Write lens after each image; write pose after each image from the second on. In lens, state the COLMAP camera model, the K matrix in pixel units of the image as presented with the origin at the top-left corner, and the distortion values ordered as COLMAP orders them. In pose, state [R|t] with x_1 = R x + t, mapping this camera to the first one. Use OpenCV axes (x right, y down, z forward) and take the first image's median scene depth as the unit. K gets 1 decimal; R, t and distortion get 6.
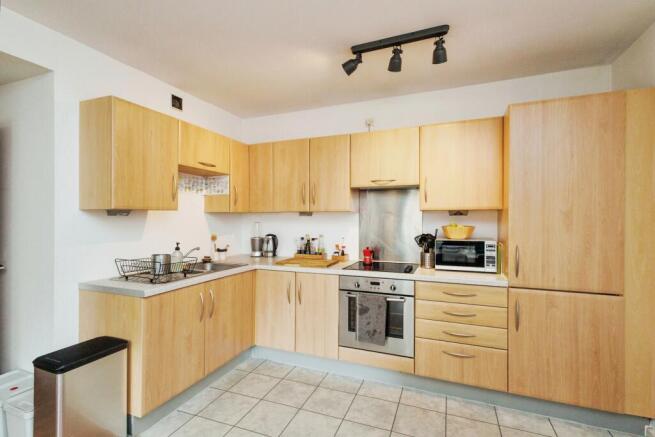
lens RADIAL K [[310.7, 0, 328.0], [0, 310.7, 216.4], [0, 0, 1]] dist [0.014596, -0.000106]
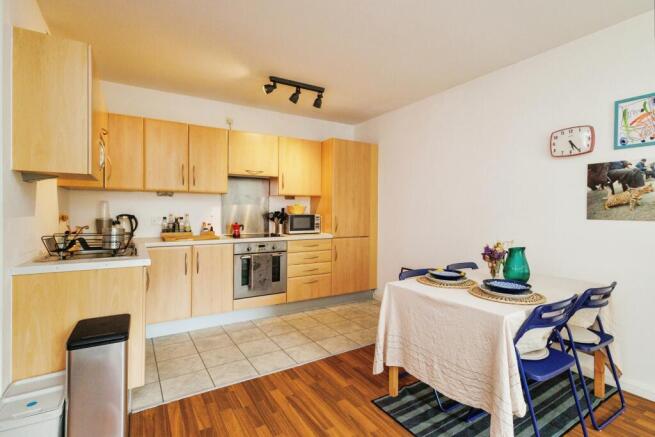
lens RADIAL K [[307.2, 0, 324.9], [0, 307.2, 213.1], [0, 0, 1]] dist [0.011423, -0.000764]
pose [[0.602958, -0.001284, 0.797772, -0.759514], [-0.008014, 0.999939, 0.007666, 0.057415], [-0.797733, -0.011015, 0.602910, -0.037904]]
